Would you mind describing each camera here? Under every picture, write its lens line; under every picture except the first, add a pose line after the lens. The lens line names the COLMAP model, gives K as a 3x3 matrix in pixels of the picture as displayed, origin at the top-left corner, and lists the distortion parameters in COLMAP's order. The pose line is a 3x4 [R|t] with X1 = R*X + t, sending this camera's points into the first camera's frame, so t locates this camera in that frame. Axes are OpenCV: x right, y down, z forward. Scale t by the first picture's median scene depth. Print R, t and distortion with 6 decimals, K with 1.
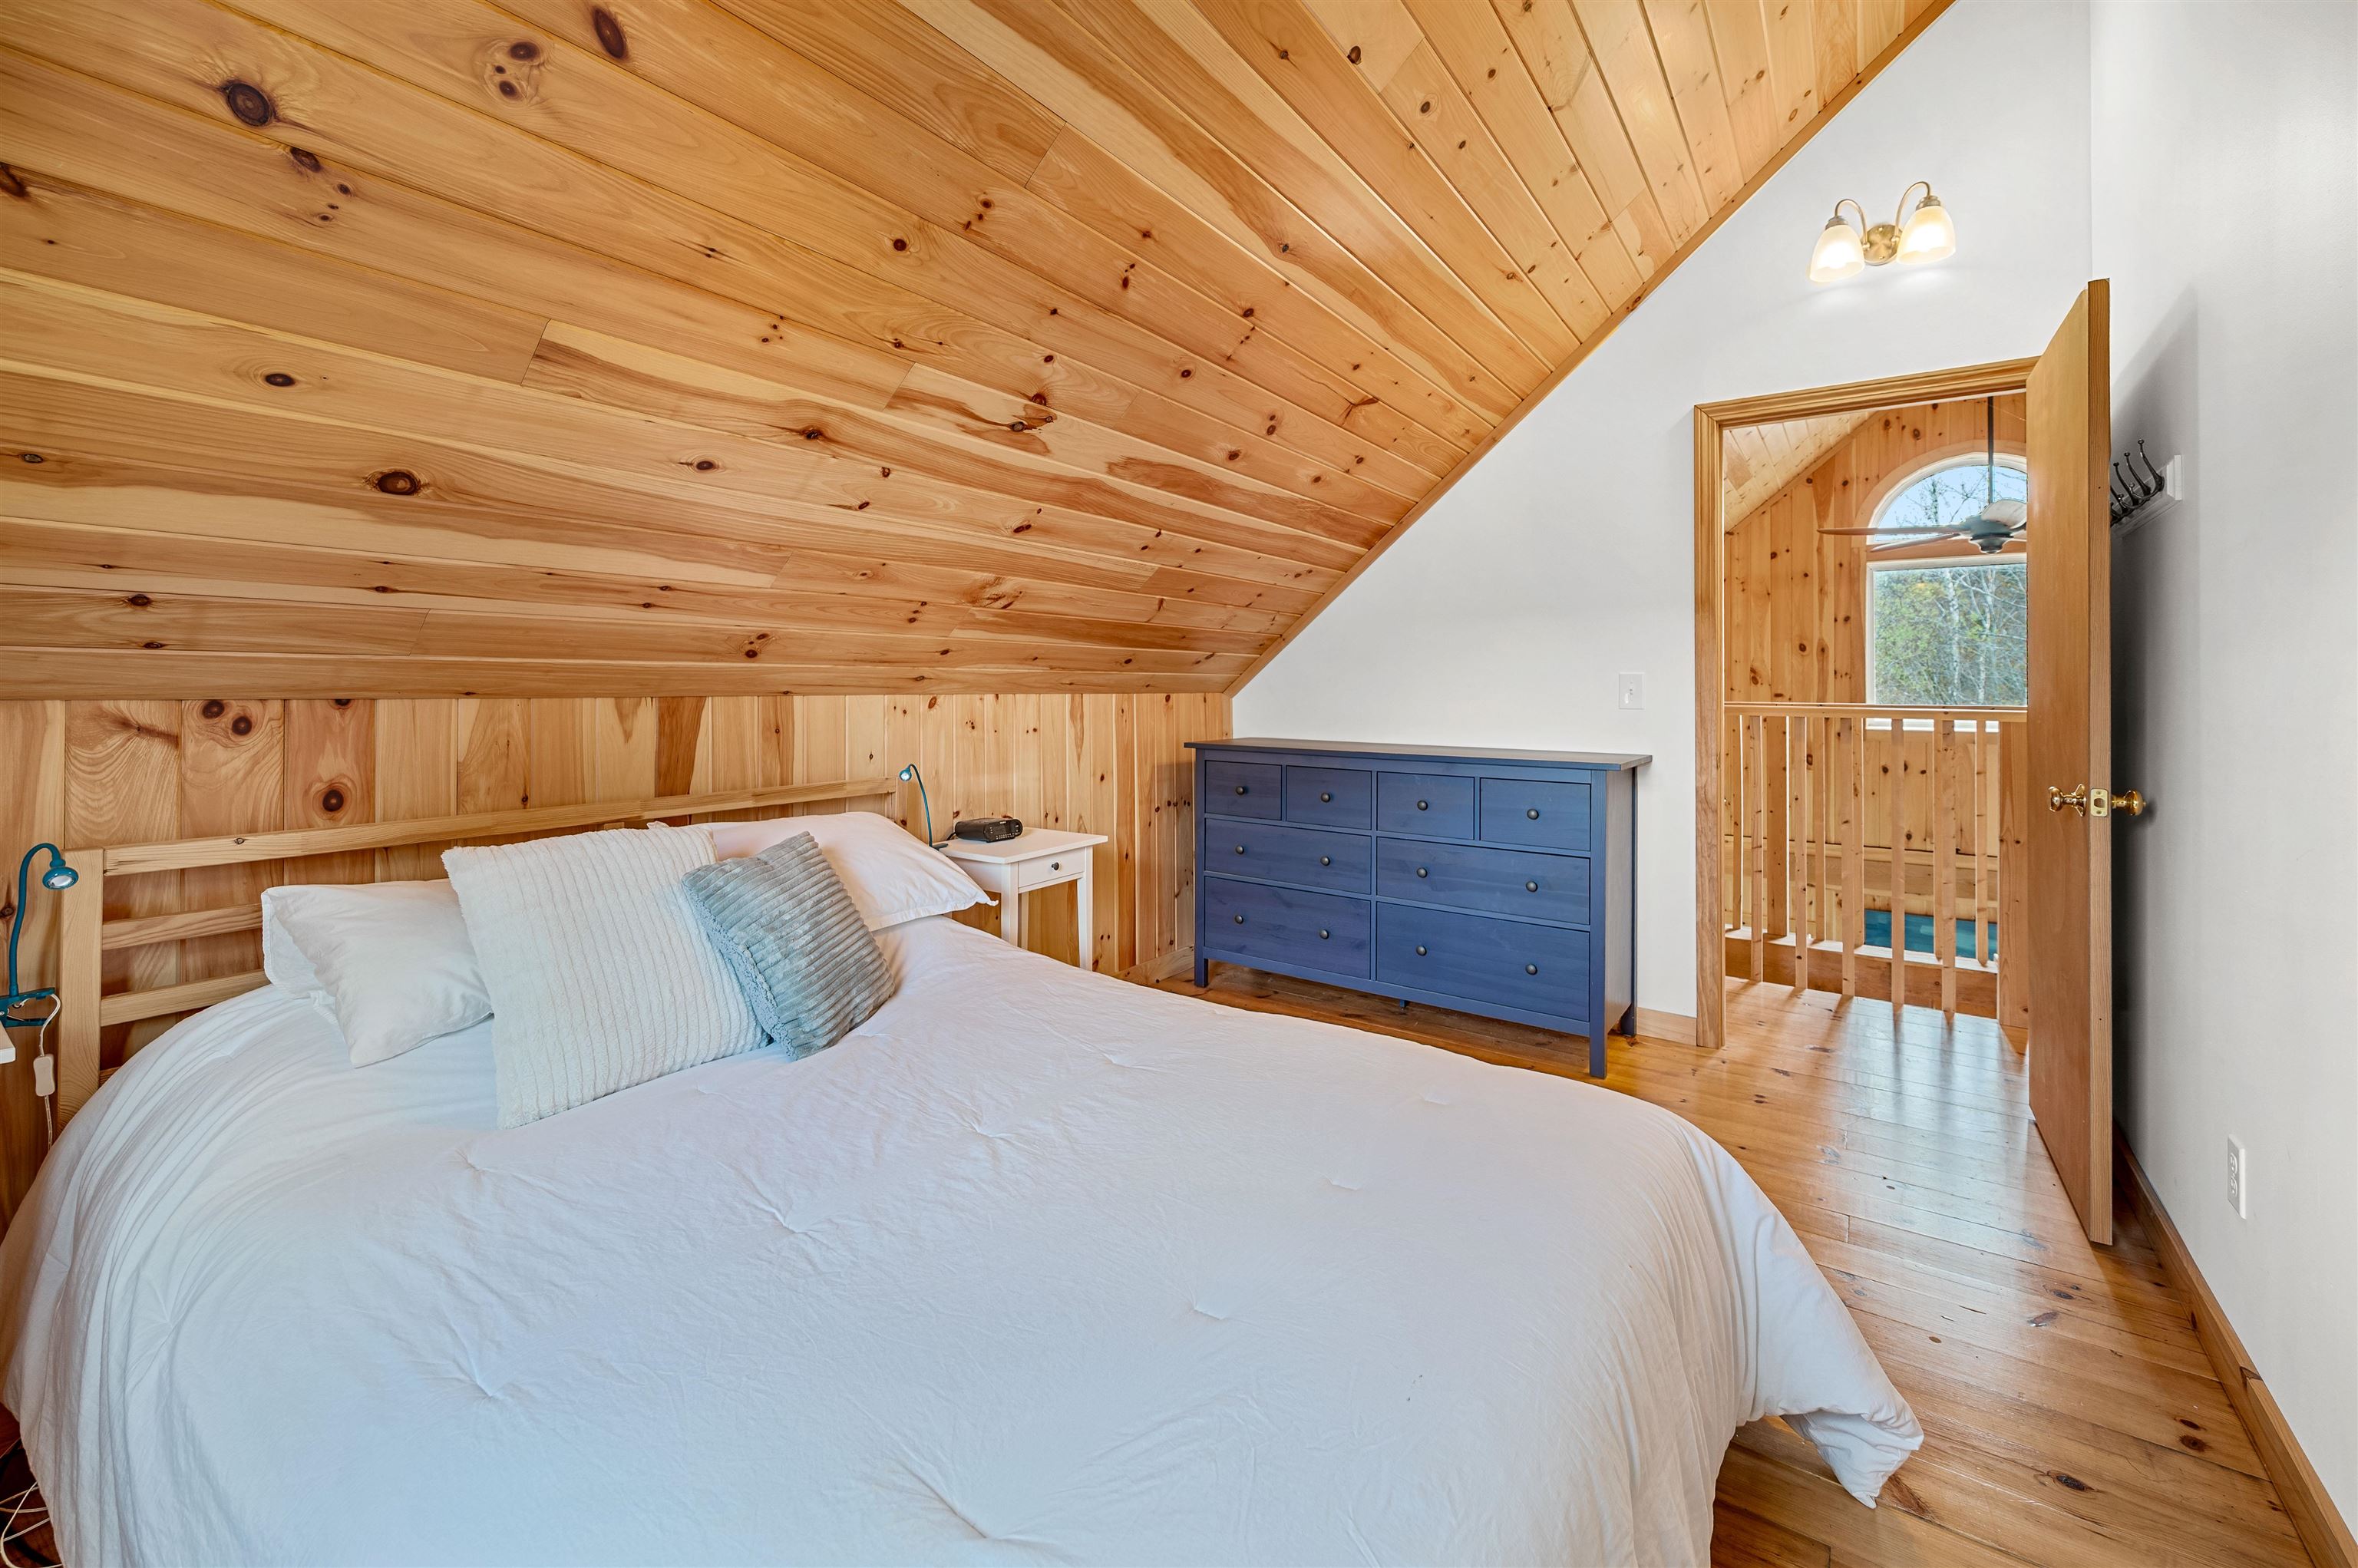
lens RADIAL K [[884.2, 0, 1183.4], [0, 884.2, 671.9], [0, 0, 1]] dist [-0.001763, -0.000086]
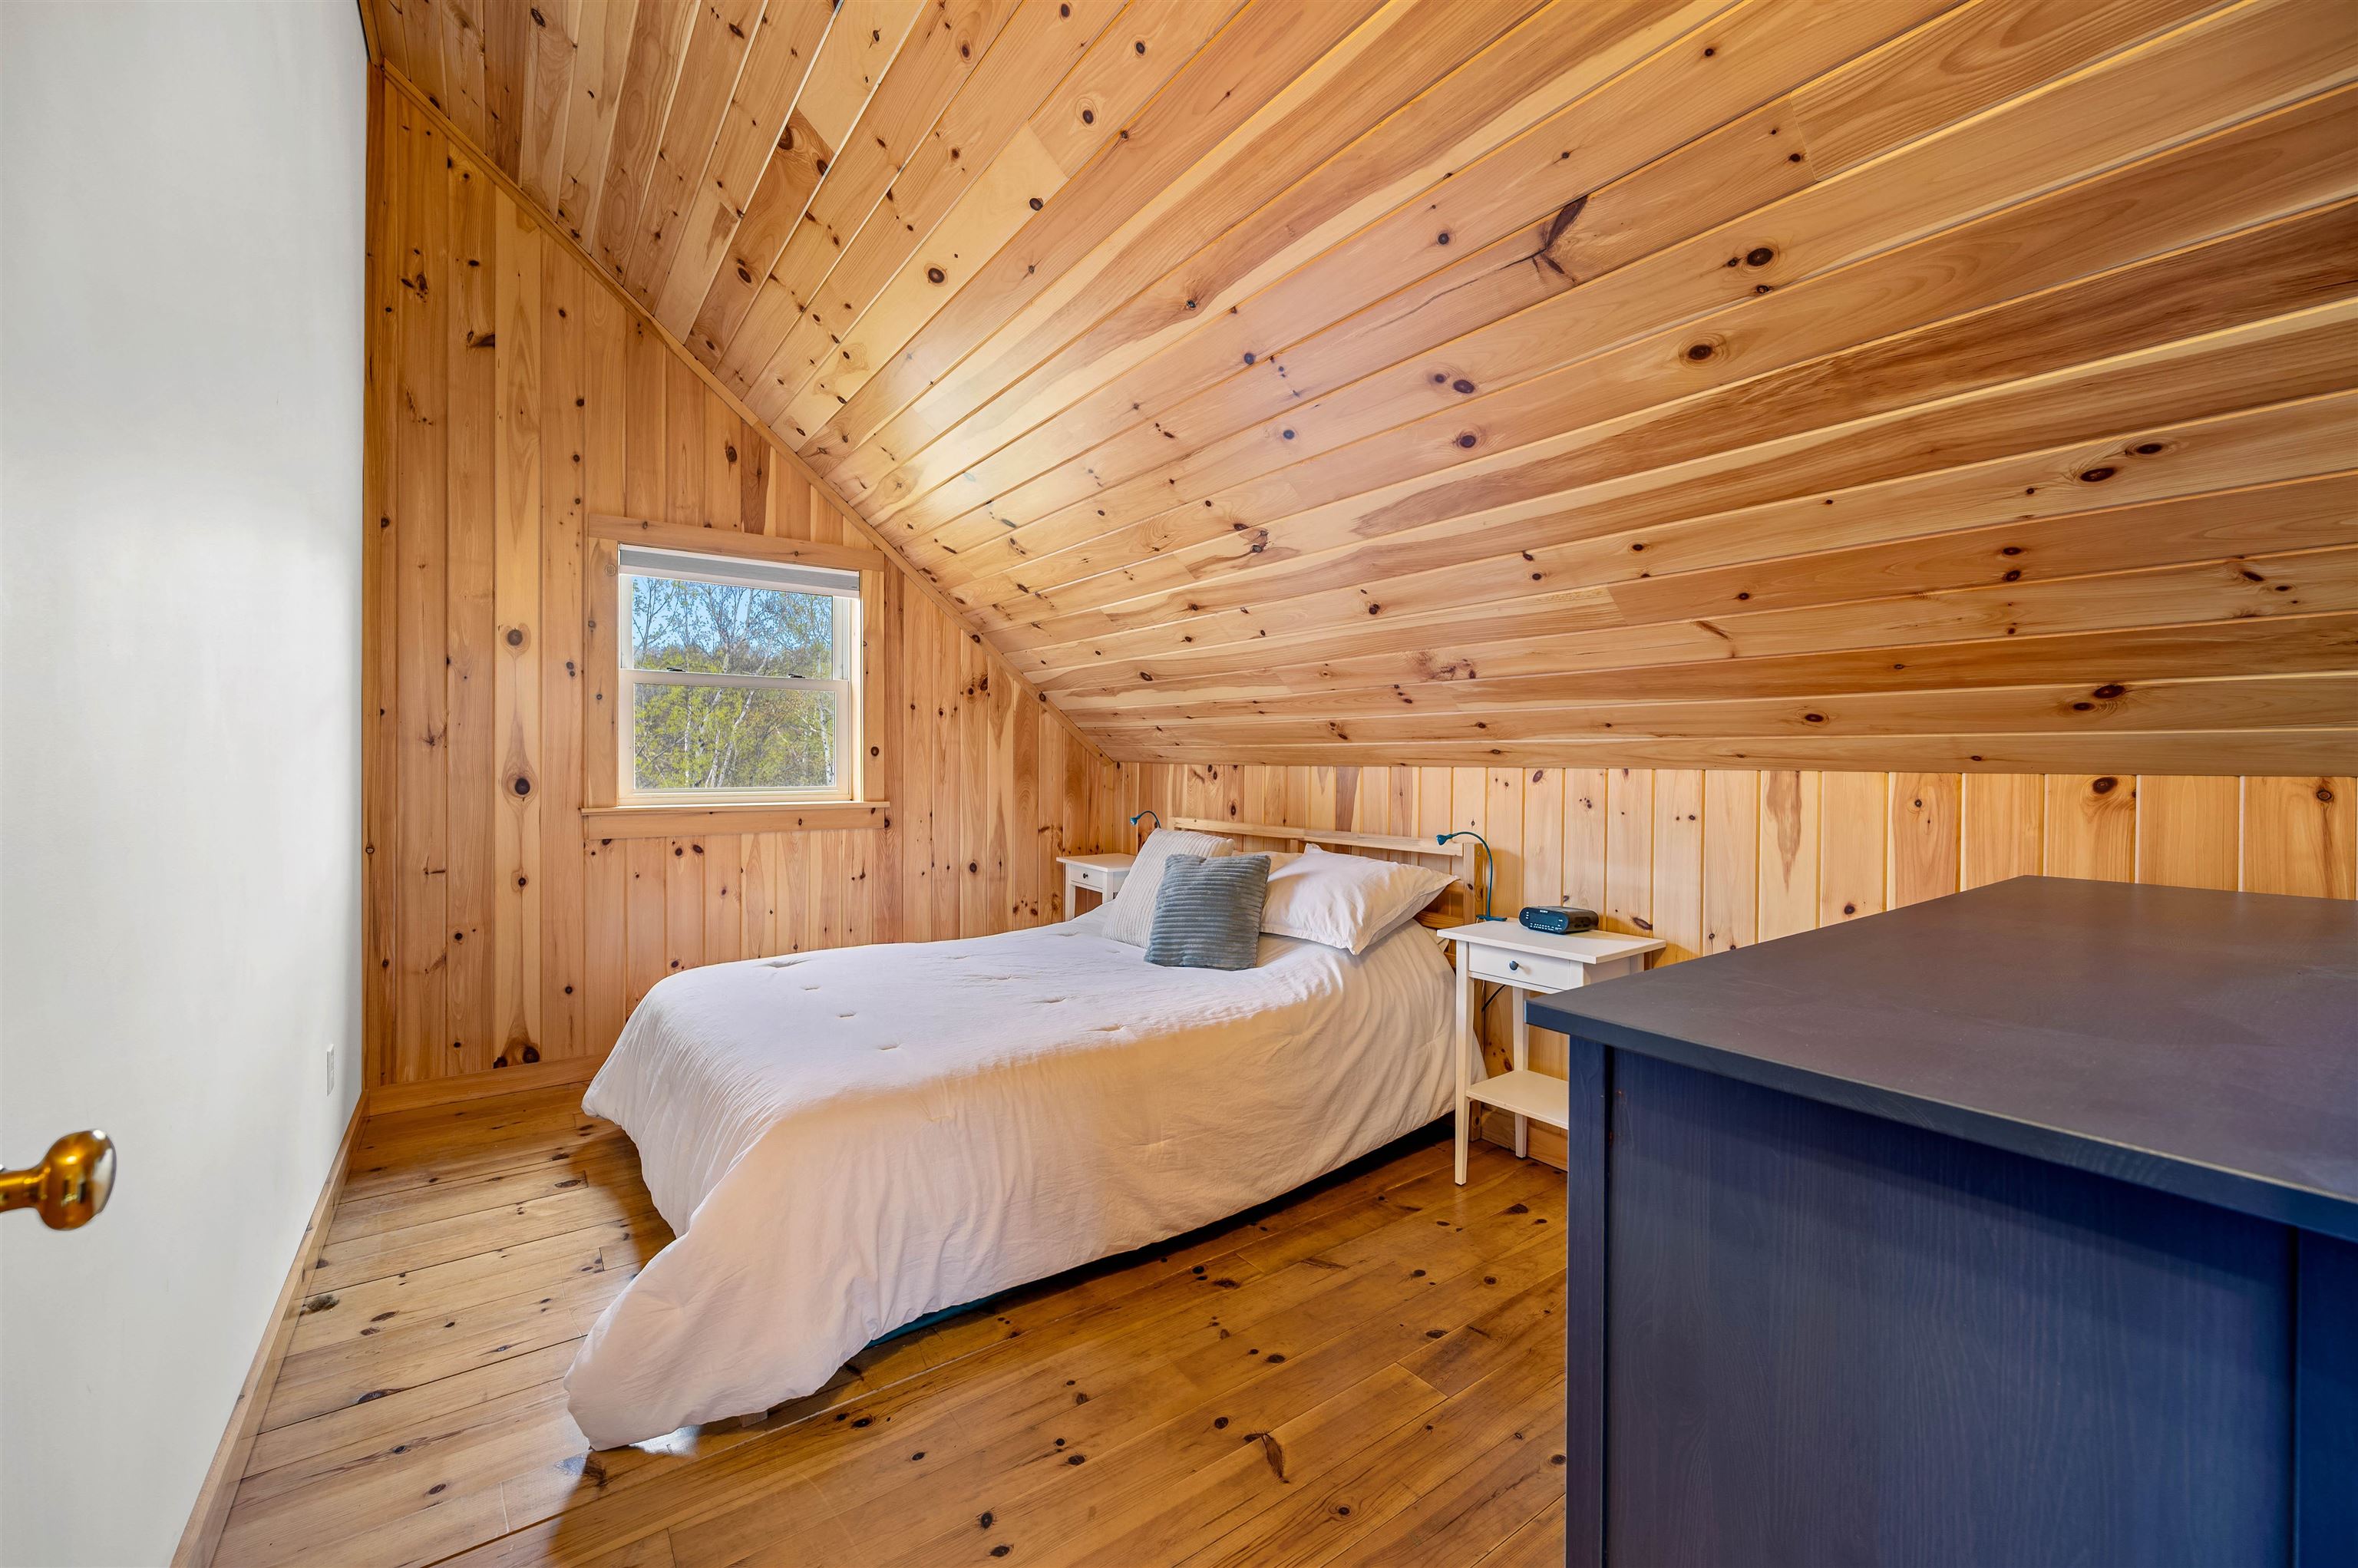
lens RADIAL K [[943.3, 0, 1176.8], [0, 943.3, 801.0], [0, 0, 1]] dist [-0.002097, -0.000267]
pose [[-0.282741, 0.041103, -0.958315, 0.870295], [0.014118, 0.999152, 0.038690, 0.017302], [0.959092, -0.002590, -0.283081, 0.981948]]
